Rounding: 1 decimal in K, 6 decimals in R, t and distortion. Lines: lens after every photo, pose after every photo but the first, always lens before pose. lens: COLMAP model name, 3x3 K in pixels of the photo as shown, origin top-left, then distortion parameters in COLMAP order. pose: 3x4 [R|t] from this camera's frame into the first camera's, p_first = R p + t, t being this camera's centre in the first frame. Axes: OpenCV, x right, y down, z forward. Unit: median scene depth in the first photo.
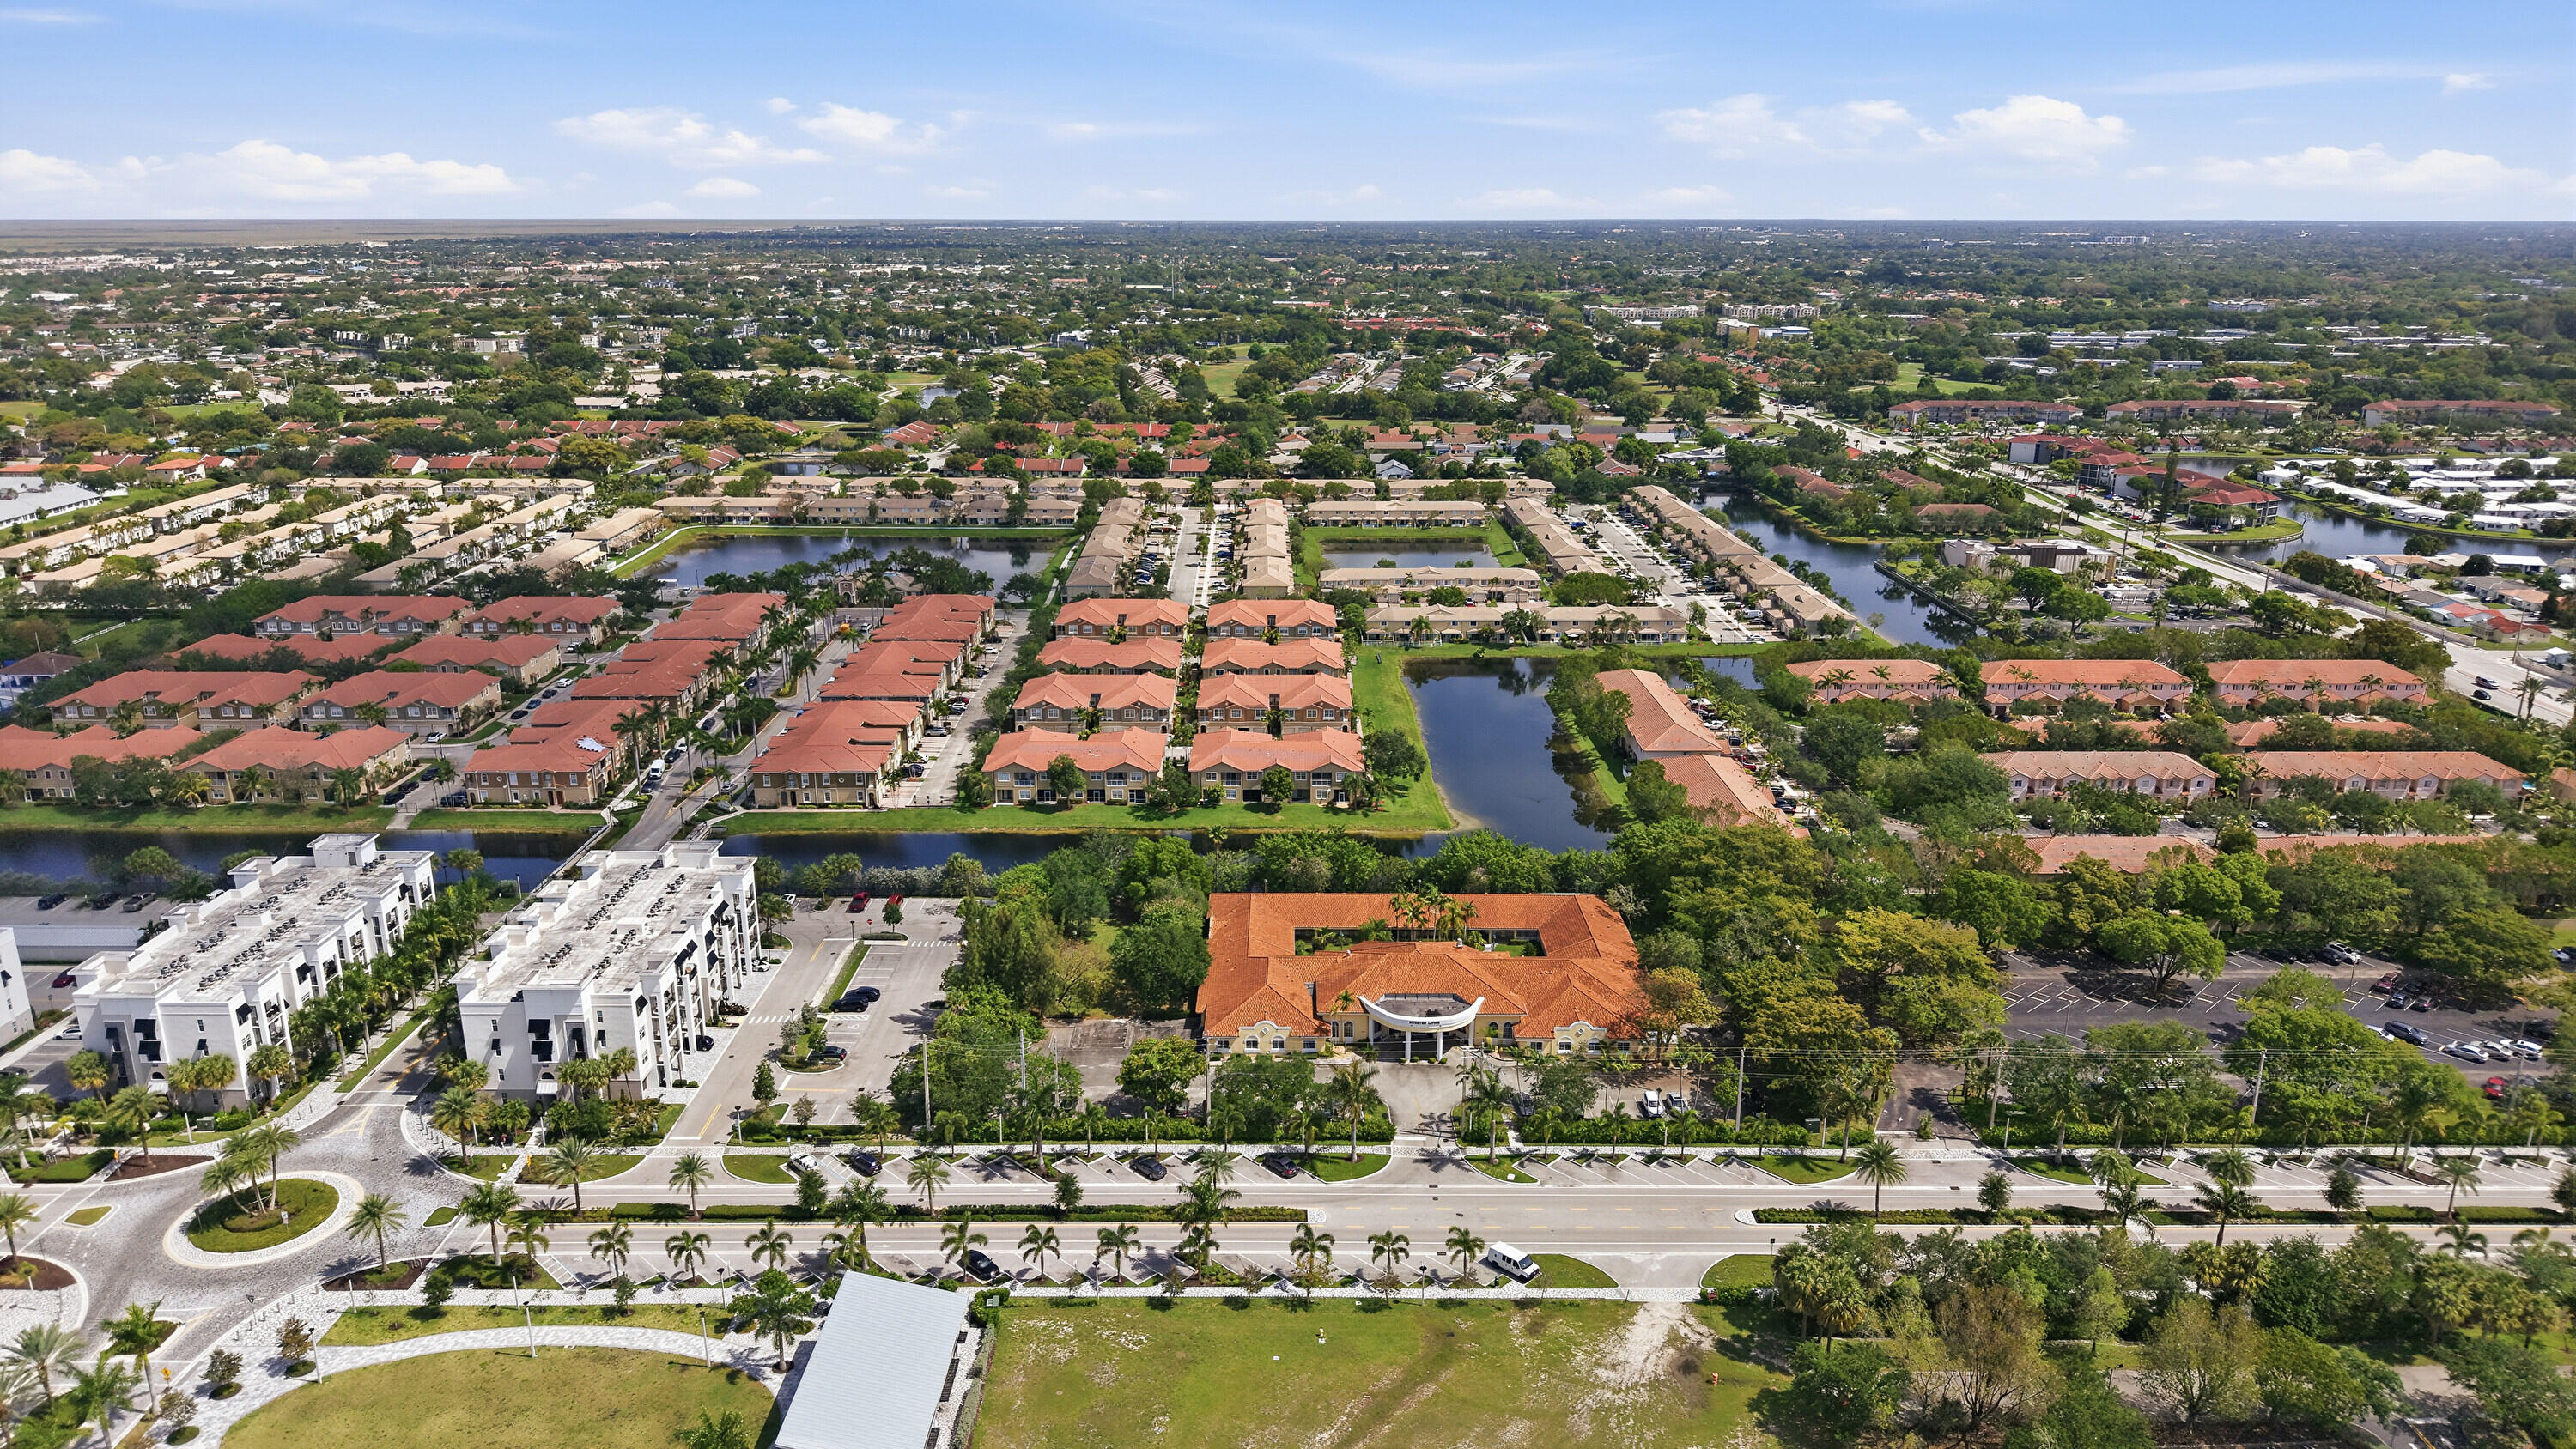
lens RADIAL K [[1737.8, 0, 1288.0], [0, 1737.8, 724.5], [0, 0, 1]] dist [0.056135, -0.053858]
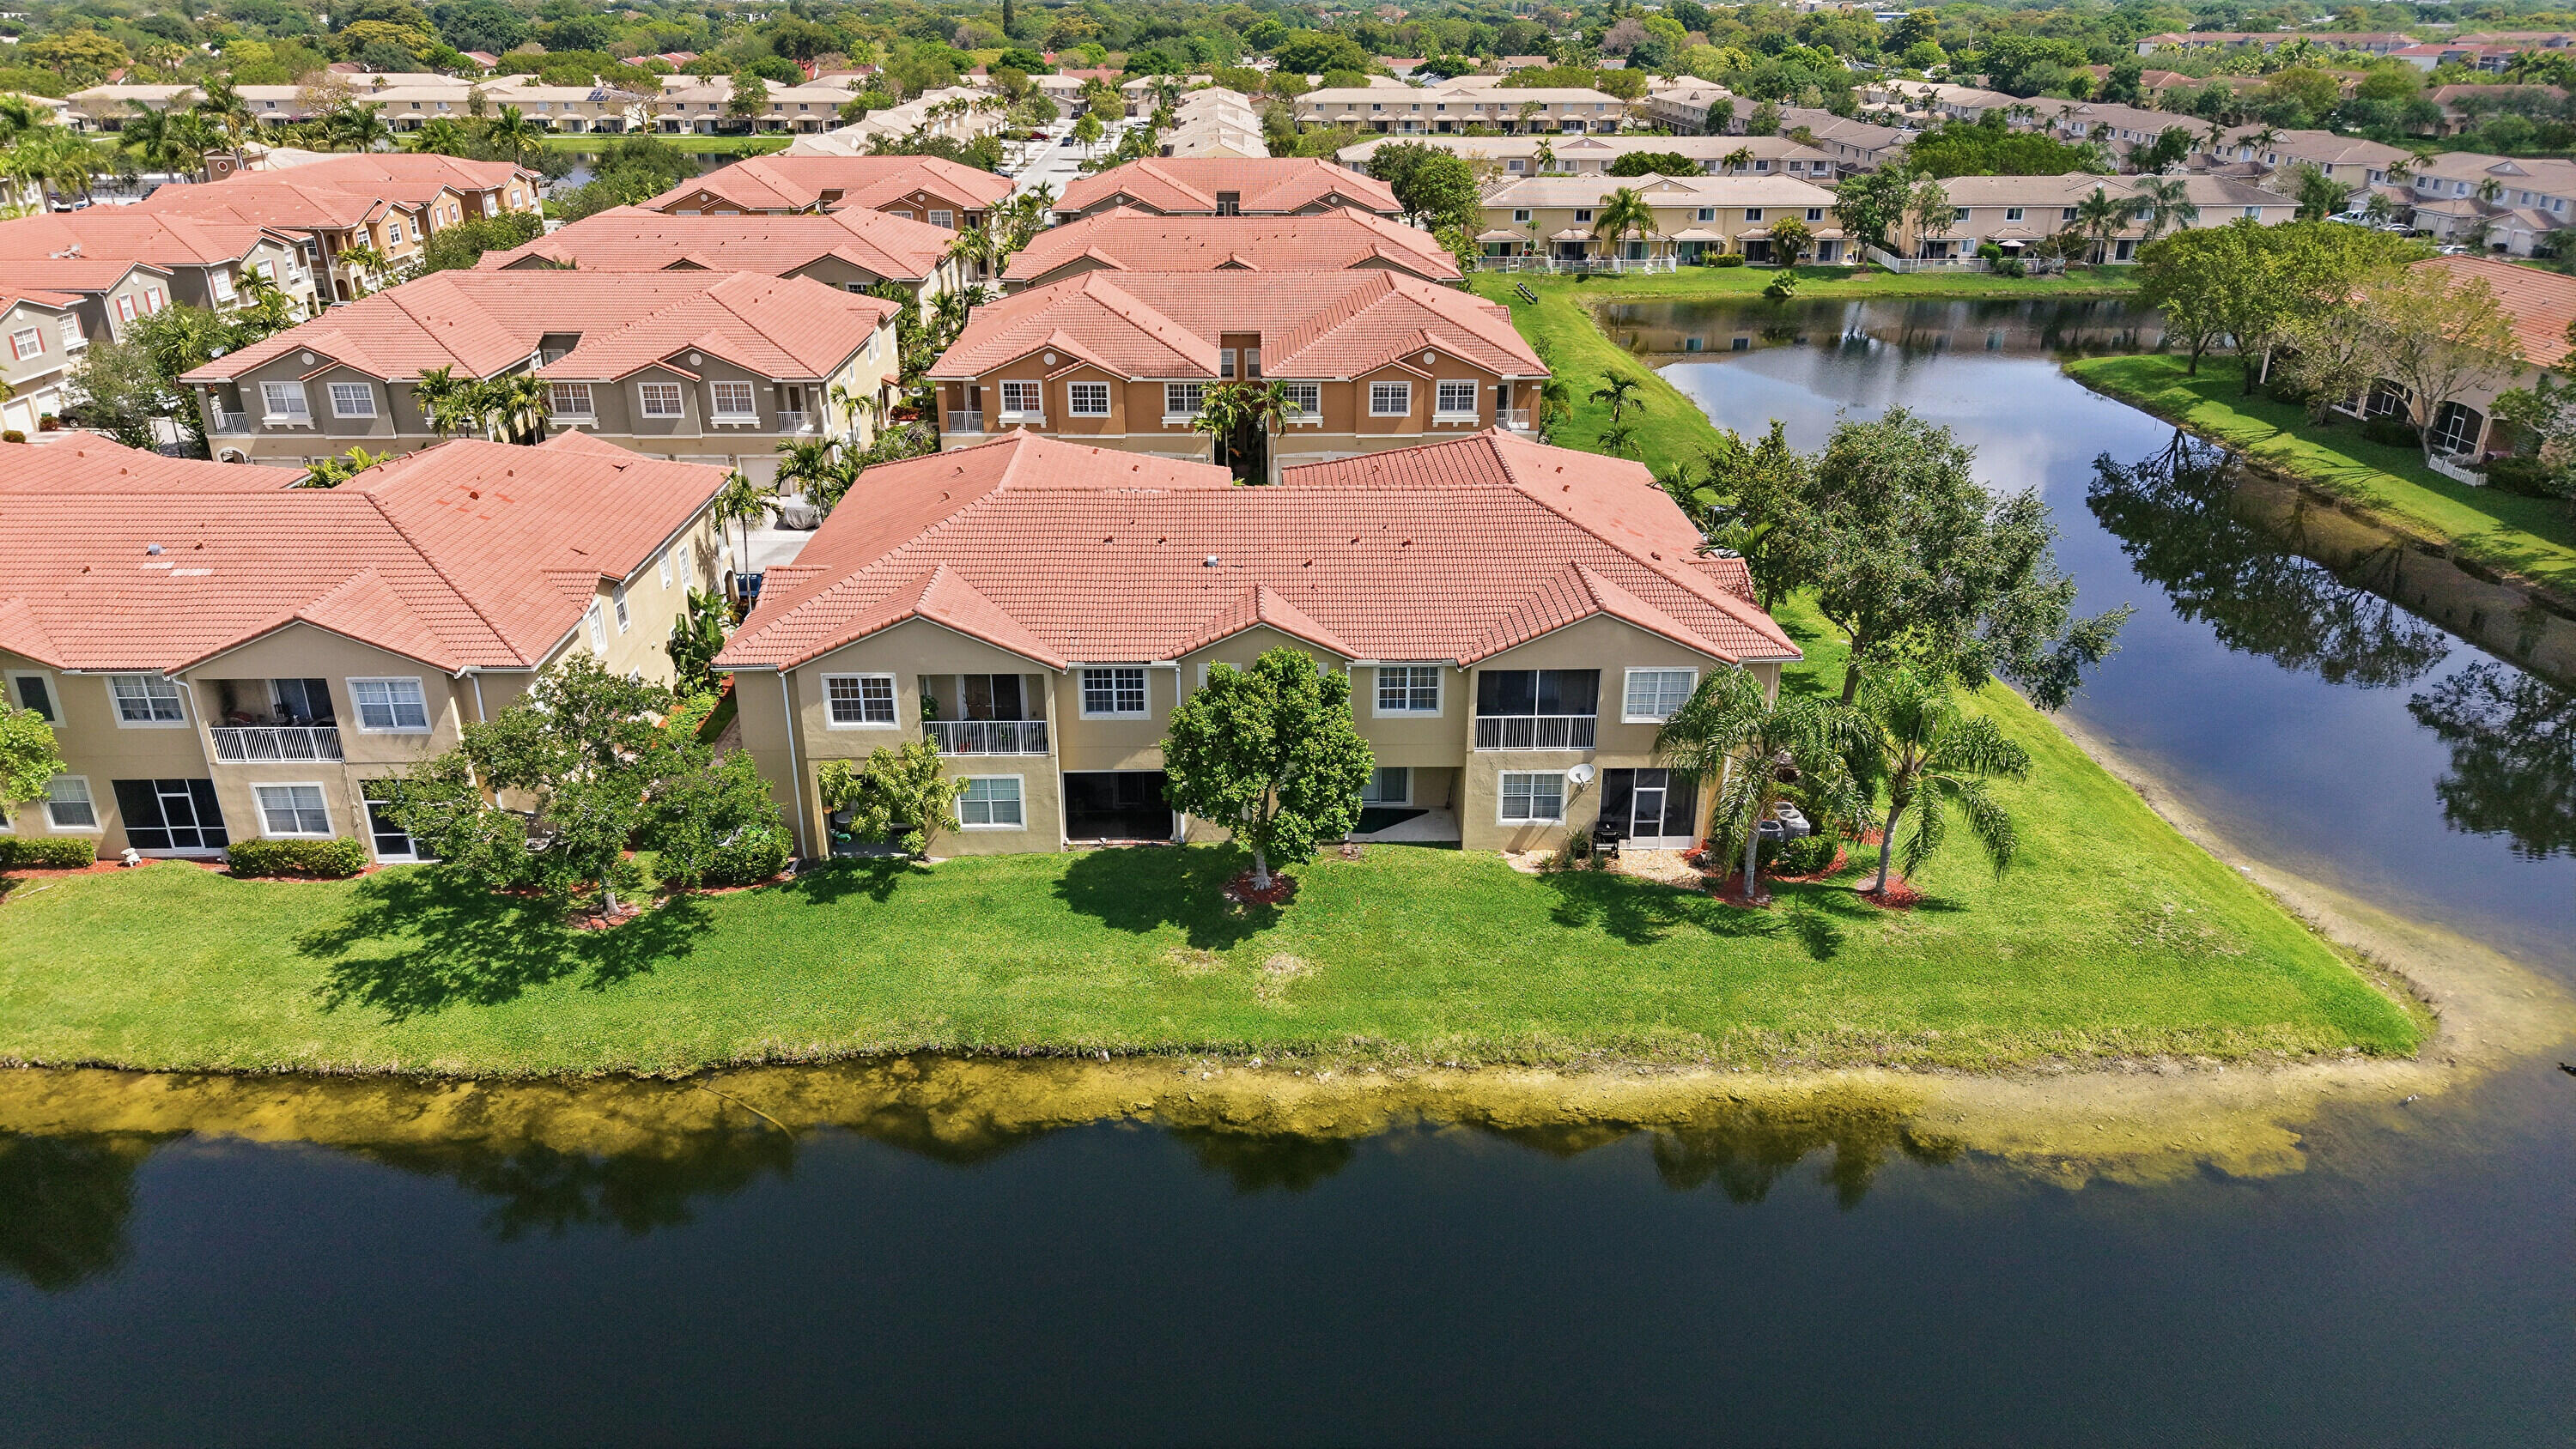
lens RADIAL K [[1737.8, 0, 1288.0], [0, 1737.8, 724.5], [0, 0, 1]] dist [0.056135, -0.053858]
pose [[0.999732, -0.009084, 0.021304, -0.006301], [0.006660, 0.993771, 0.111240, 0.011786], [-0.022182, -0.111068, 0.993565, 0.694369]]
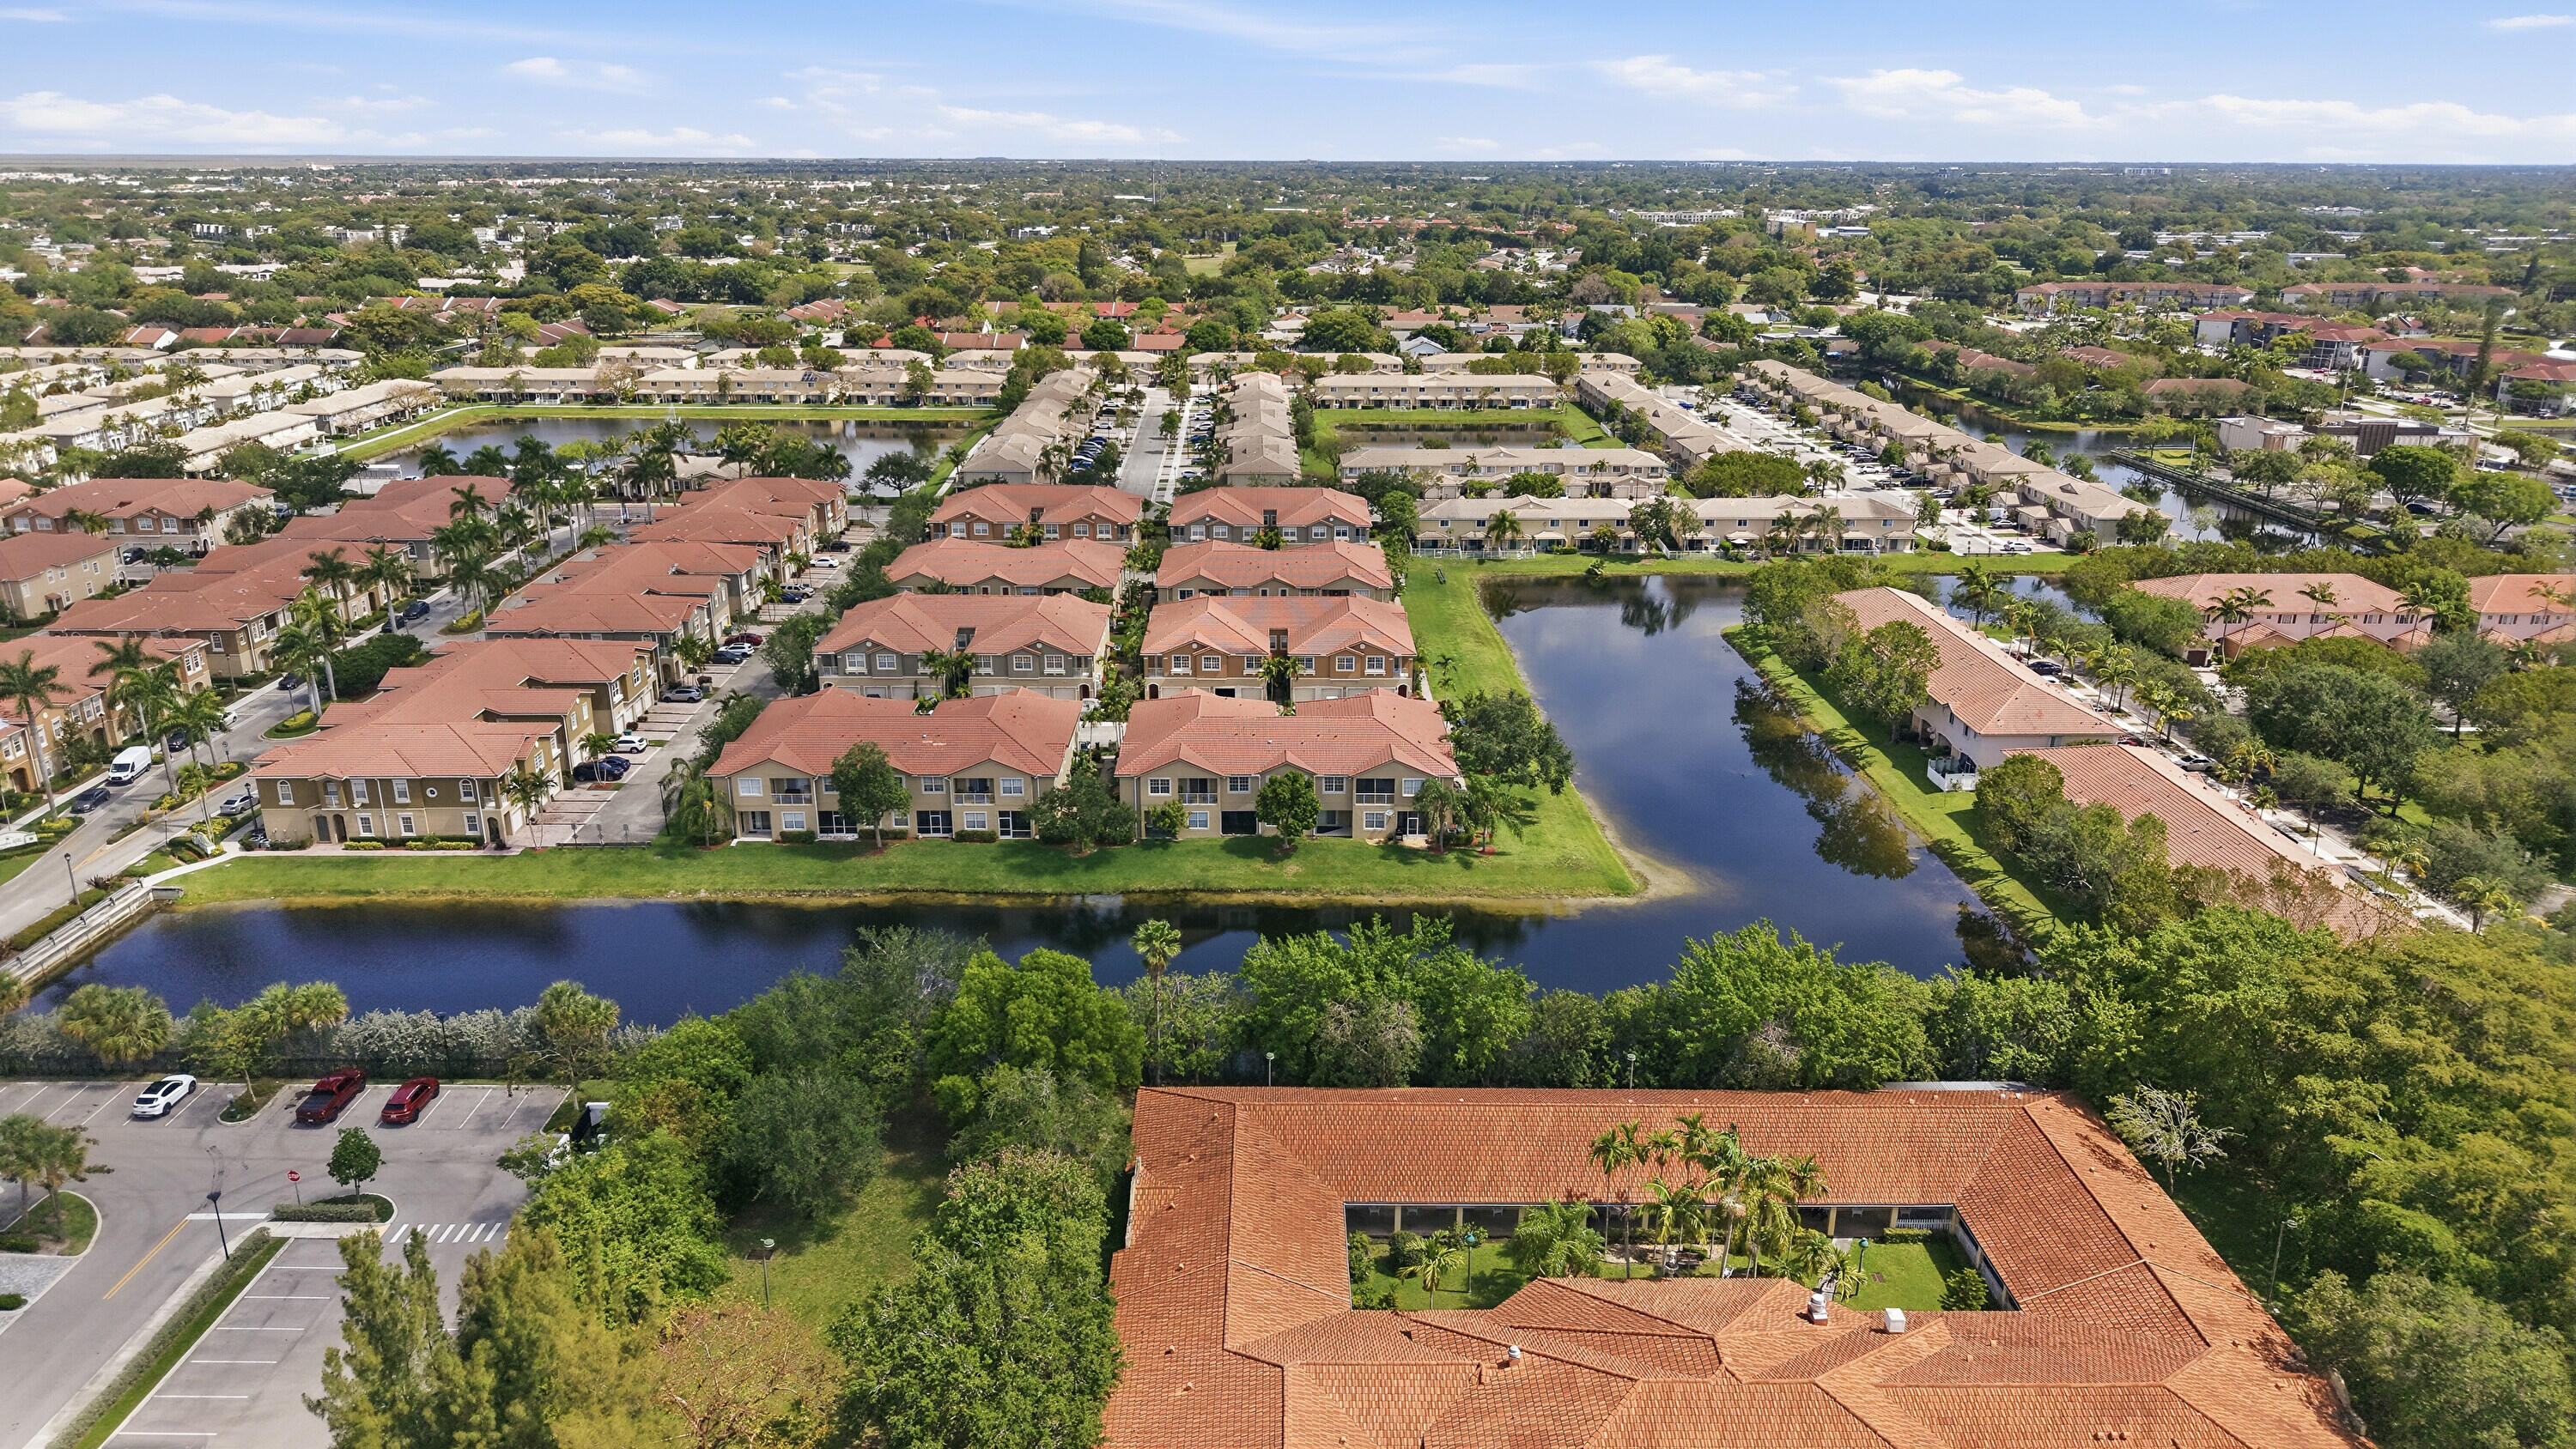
lens RADIAL K [[1737.8, 0, 1288.0], [0, 1737.8, 724.5], [0, 0, 1]] dist [0.056135, -0.053858]
pose [[0.999978, 0.001165, 0.006554, -0.007906], [-0.001360, 0.999554, 0.029847, -0.003011], [-0.006516, -0.029856, 0.999533, 0.406172]]
